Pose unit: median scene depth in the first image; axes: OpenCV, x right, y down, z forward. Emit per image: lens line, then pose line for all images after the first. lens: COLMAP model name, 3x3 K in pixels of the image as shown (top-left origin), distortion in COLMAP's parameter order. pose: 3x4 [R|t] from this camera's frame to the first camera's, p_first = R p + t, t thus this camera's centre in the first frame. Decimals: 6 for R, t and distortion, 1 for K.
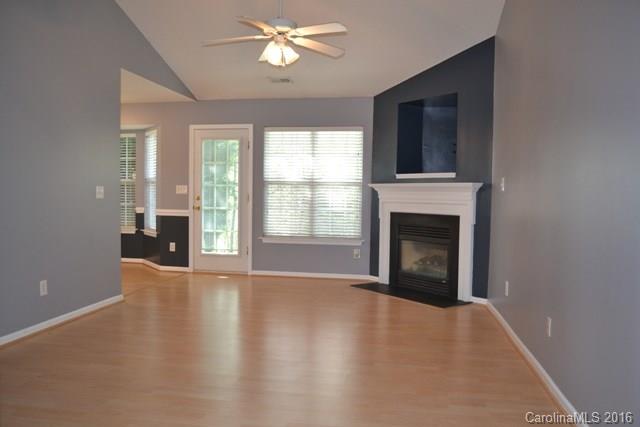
lens RADIAL K [[522.1, 0, 320.0], [0, 522.1, 213.5], [0, 0, 1]] dist [-0.060833, -0.005873]
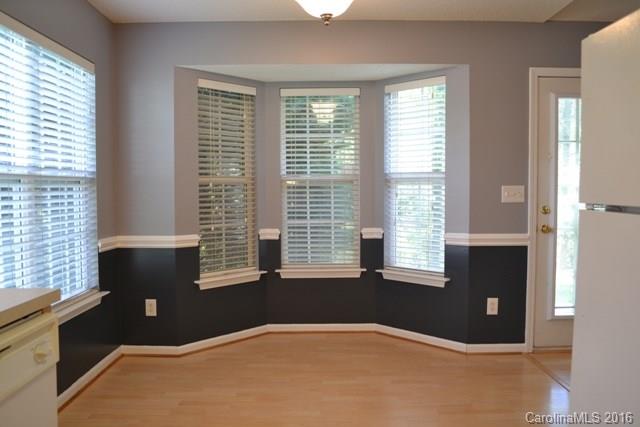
lens RADIAL K [[522.1, 0, 320.0], [0, 522.1, 213.5], [0, 0, 1]] dist [-0.060833, -0.005873]
pose [[0.982277, -0.024483, 0.185829, -0.543904], [0.023484, 0.999696, 0.007577, -0.034827], [-0.185957, -0.003079, 0.982553, 0.531495]]
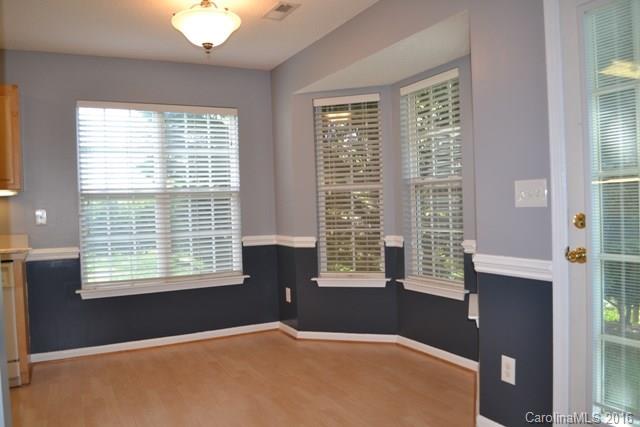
lens RADIAL K [[522.1, 0, 320.0], [0, 522.1, 213.5], [0, 0, 1]] dist [-0.060833, -0.005873]
pose [[0.615123, -0.016973, -0.788248, -0.099308], [0.002998, 0.999811, -0.019189, -0.028328], [0.788425, 0.009441, 0.615058, 0.706078]]
